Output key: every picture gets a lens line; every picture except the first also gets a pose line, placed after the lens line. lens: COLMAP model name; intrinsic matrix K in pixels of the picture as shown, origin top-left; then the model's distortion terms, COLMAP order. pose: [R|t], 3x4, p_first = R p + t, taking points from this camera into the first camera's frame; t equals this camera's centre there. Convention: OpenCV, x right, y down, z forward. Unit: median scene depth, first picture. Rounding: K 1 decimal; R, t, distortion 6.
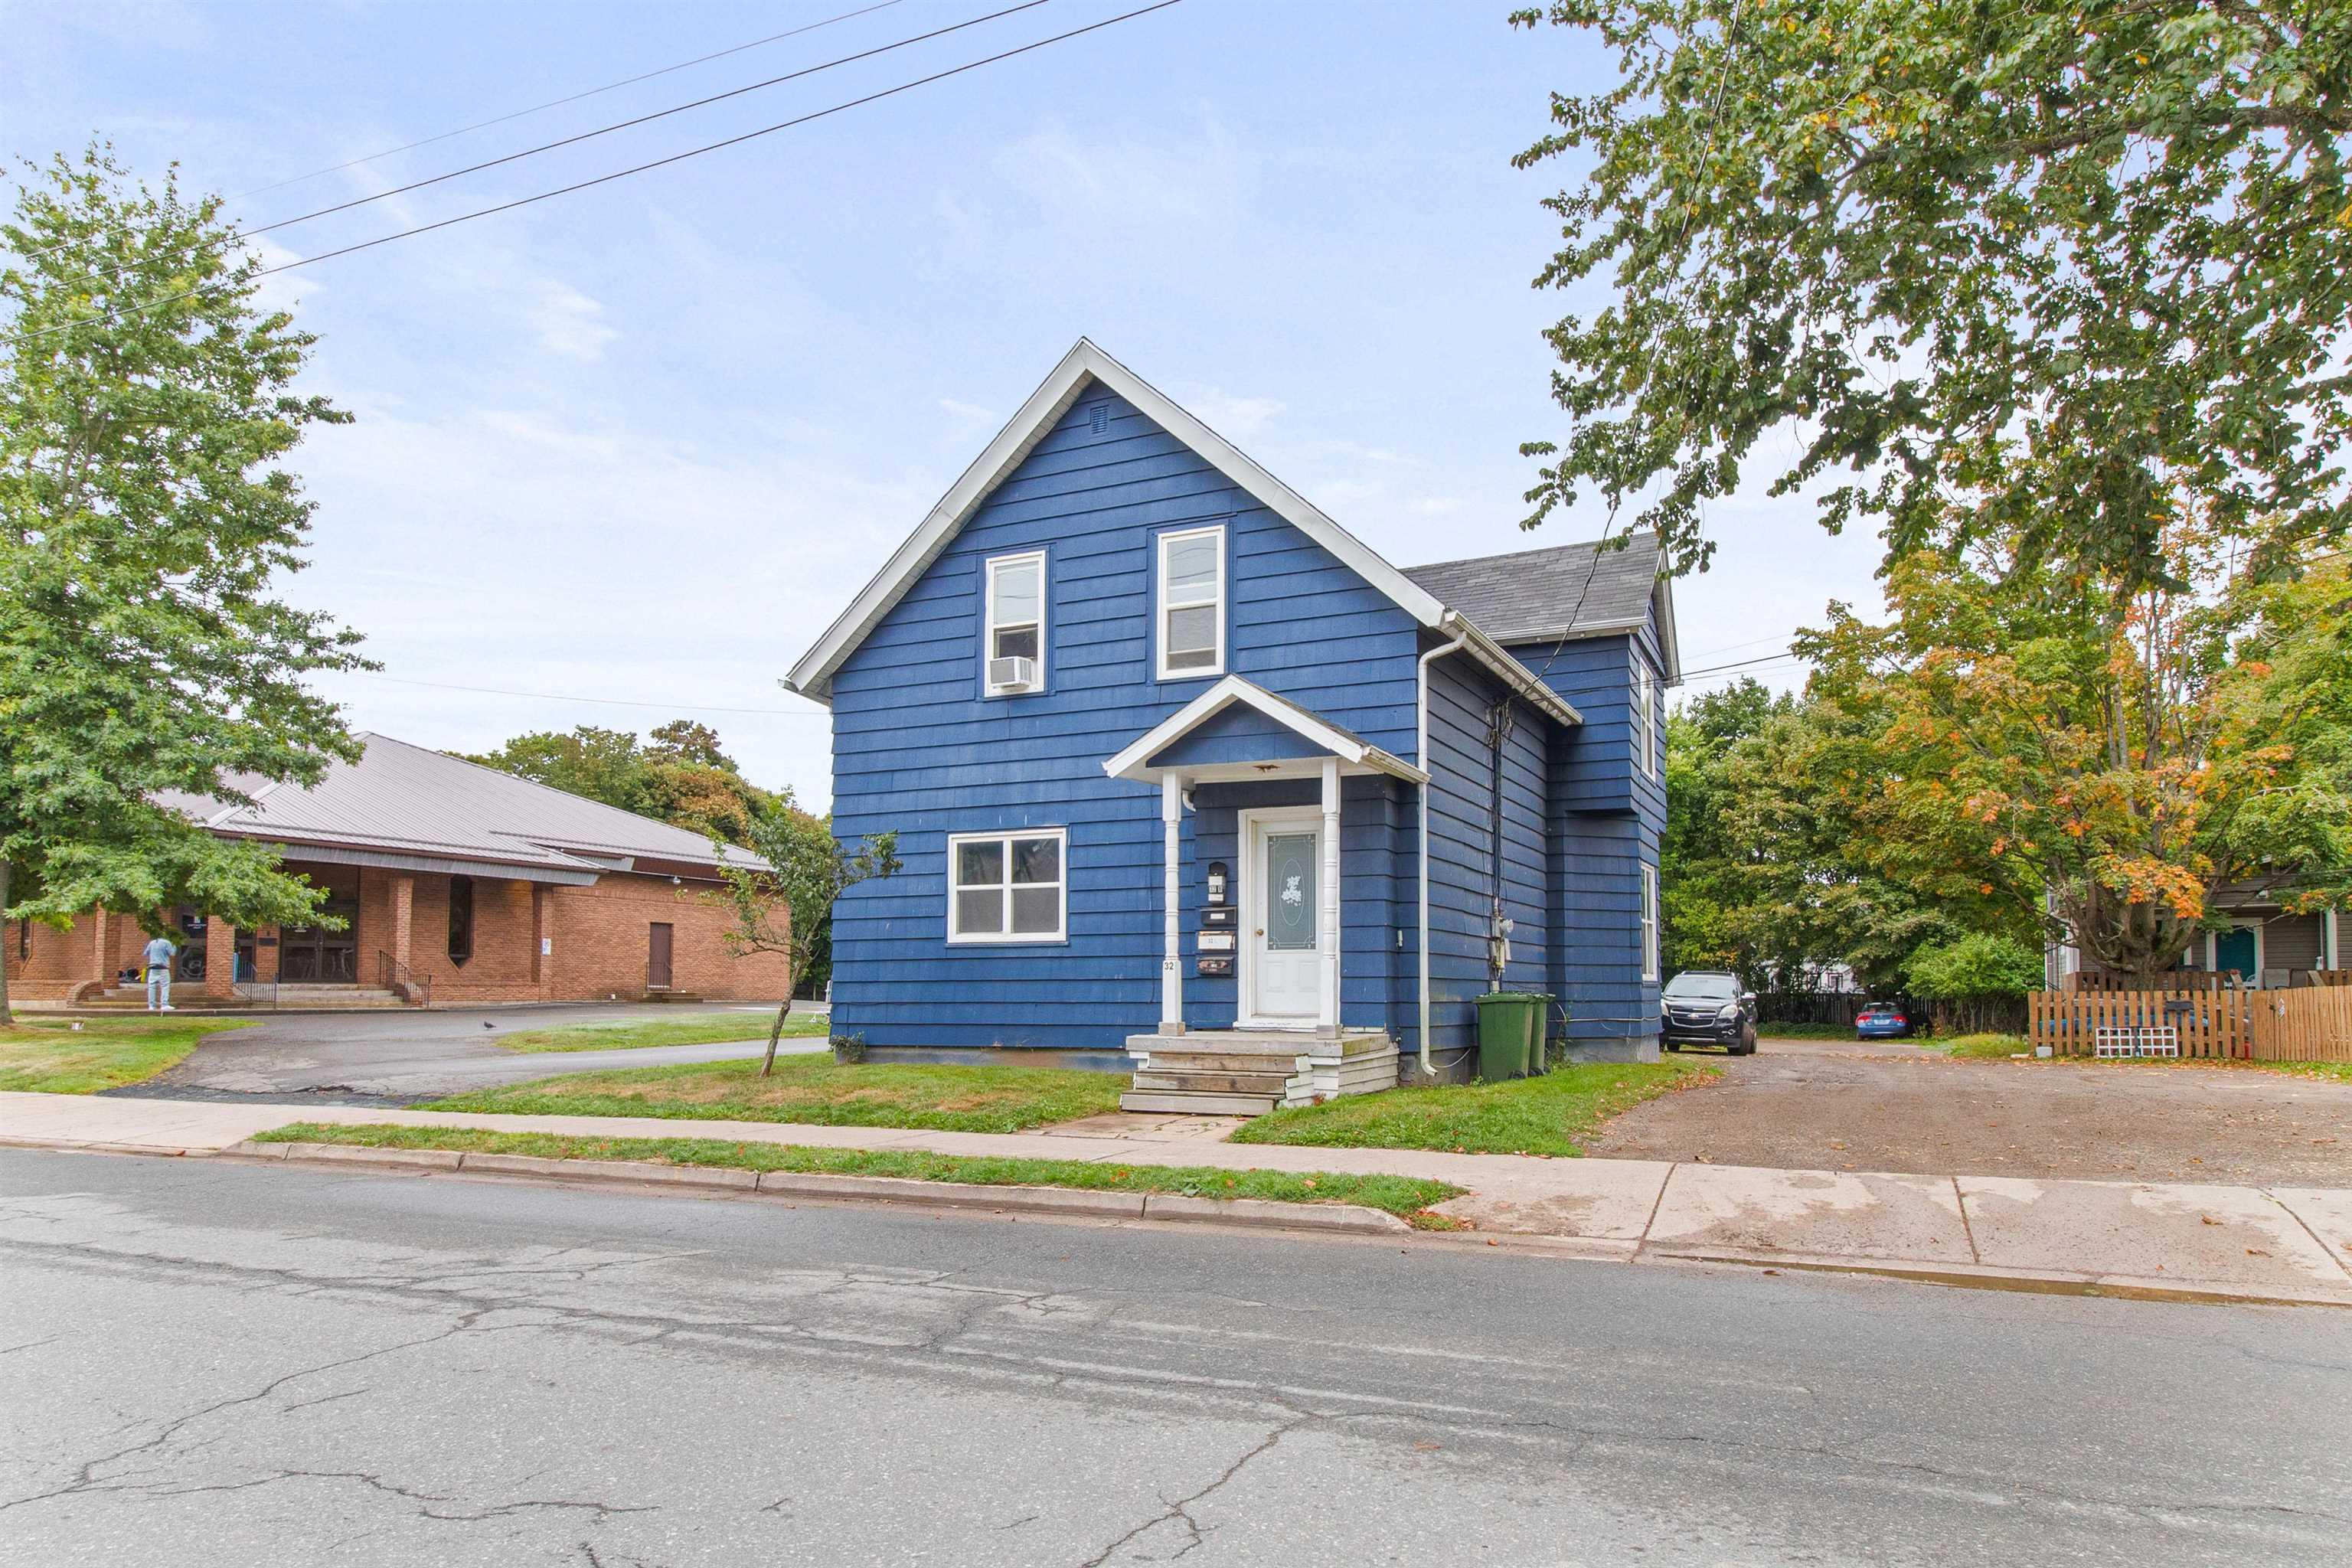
lens RADIAL K [[1466.9, 0, 1176.0], [0, 1466.9, 784.0], [0, 0, 1]] dist [0.000558, 0.000539]
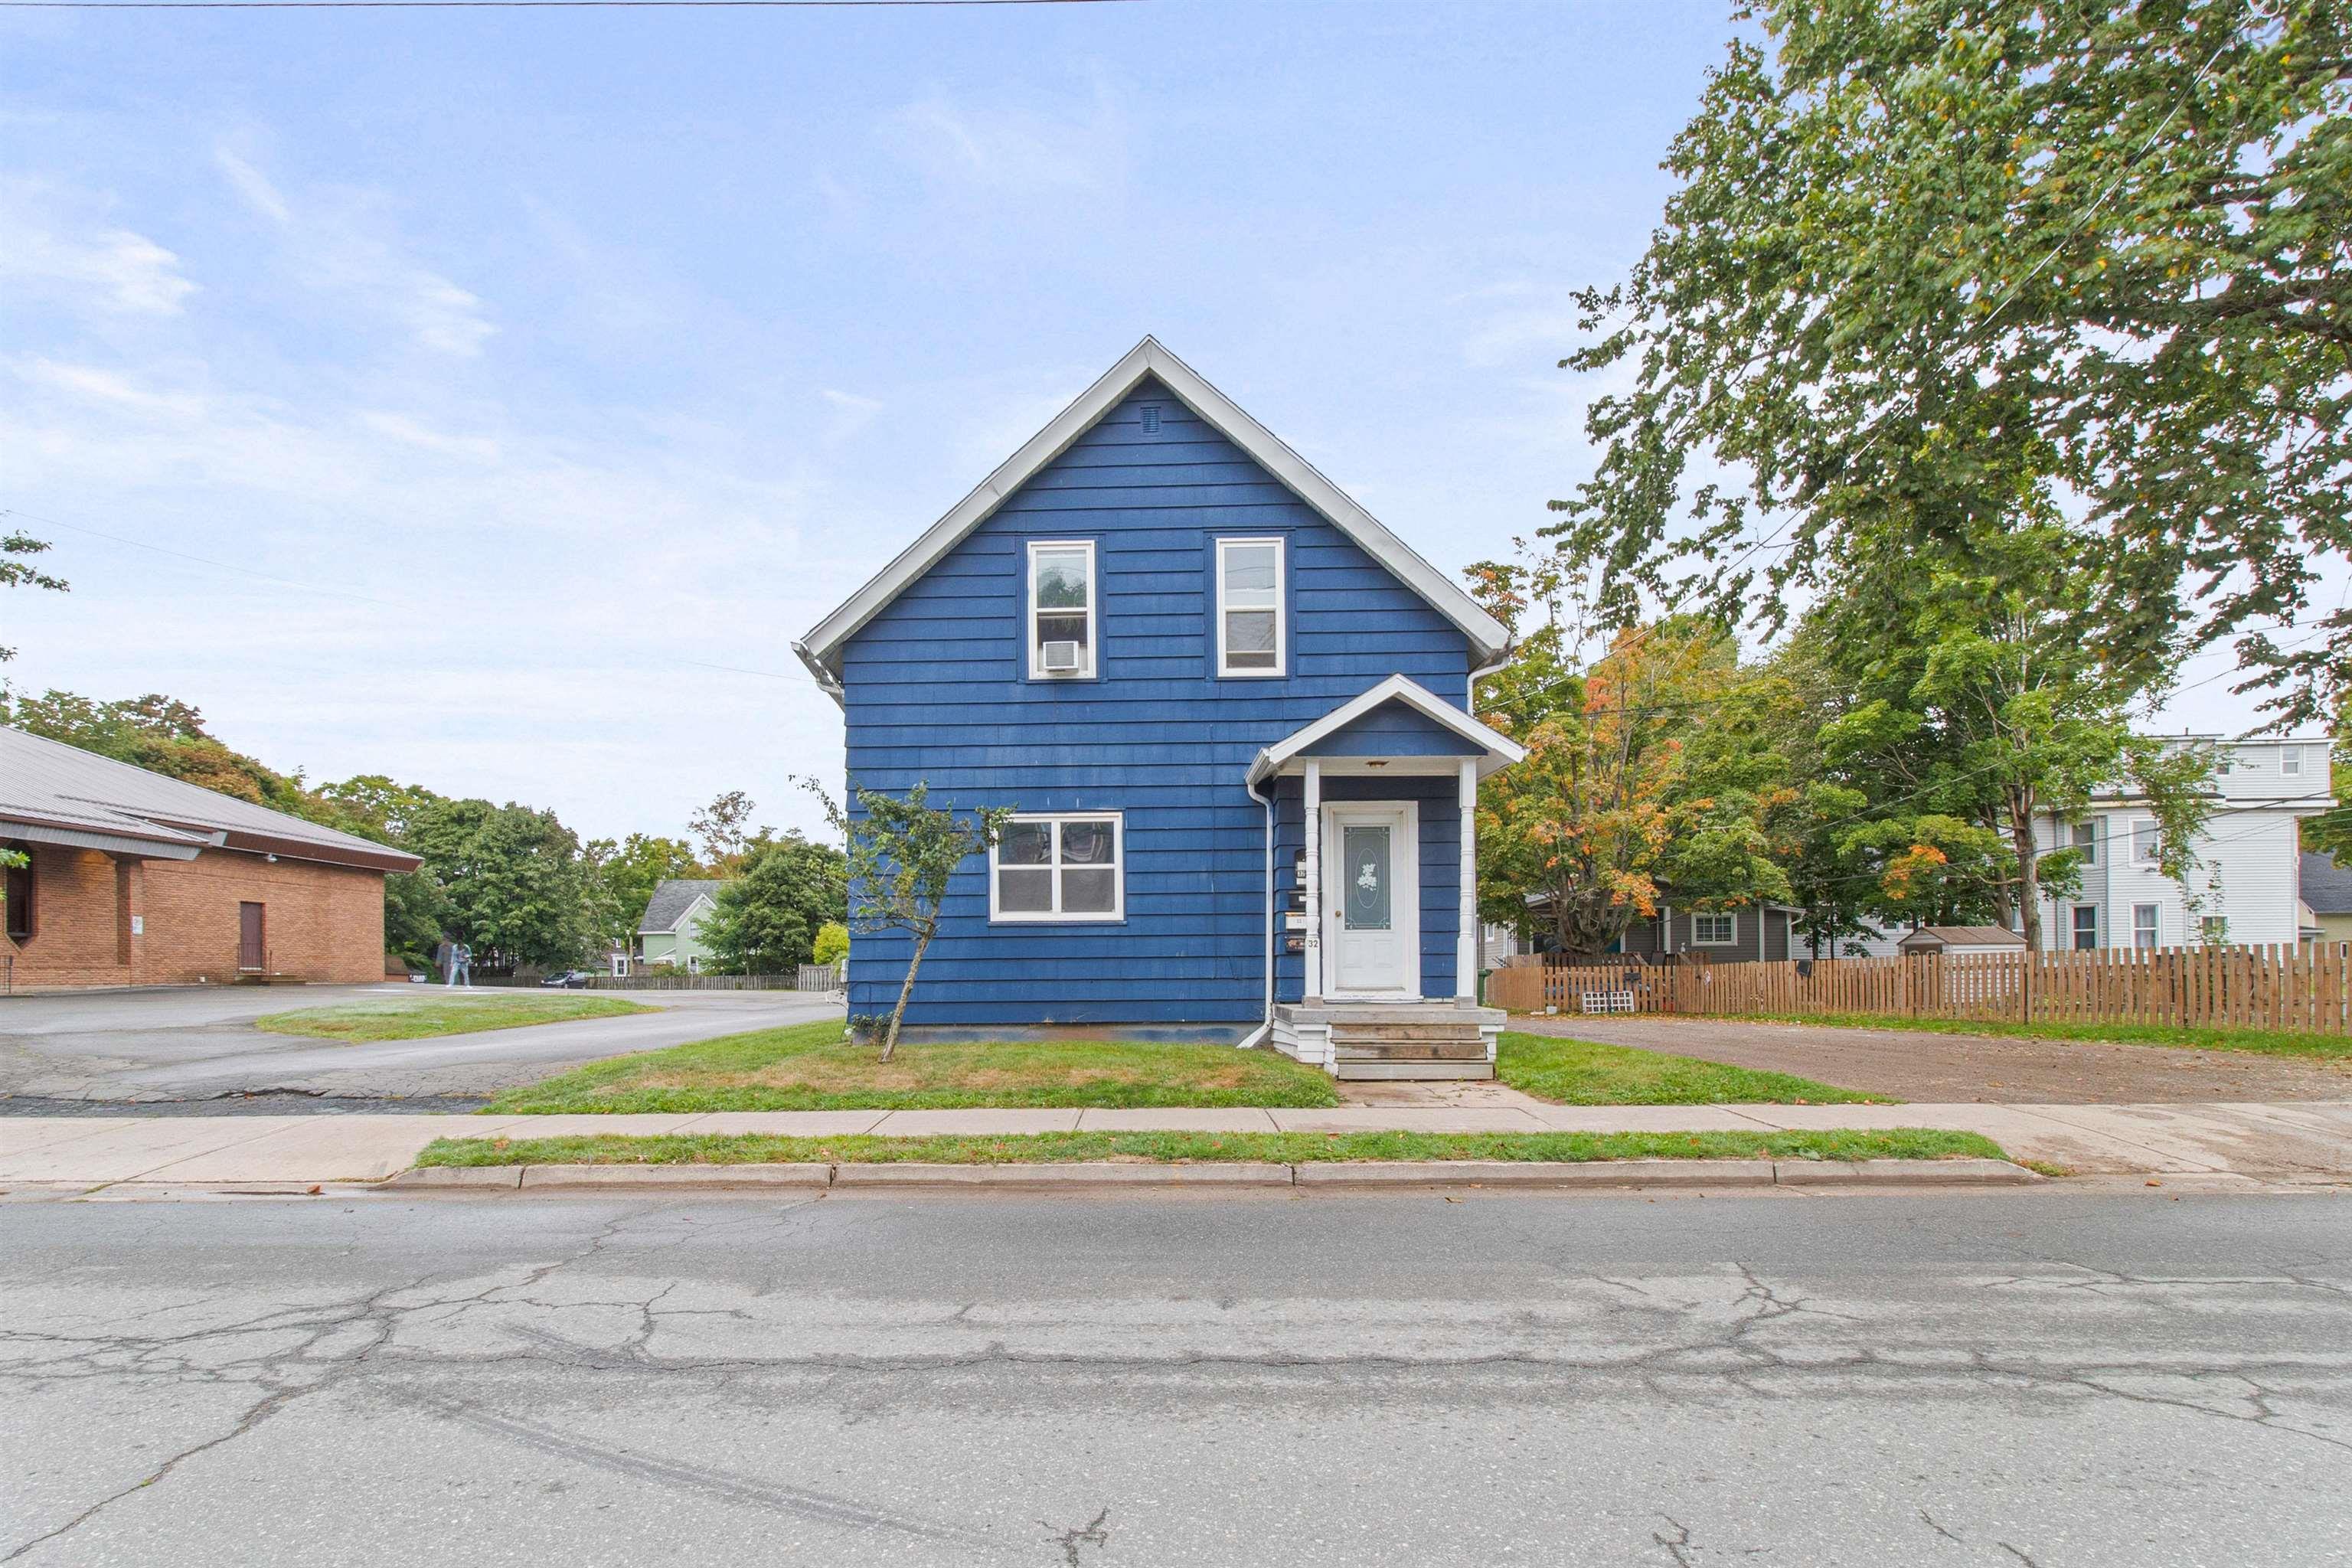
lens RADIAL K [[1196.4, 0, 1174.6], [0, 1196.4, 867.6], [0, 0, 1]] dist [-0.000801, 0.000098]
pose [[0.919843, 0.027833, 0.391297, -0.367080], [-0.049268, 0.997778, 0.044843, 0.029034], [-0.389179, -0.060527, 0.919171, 0.202730]]
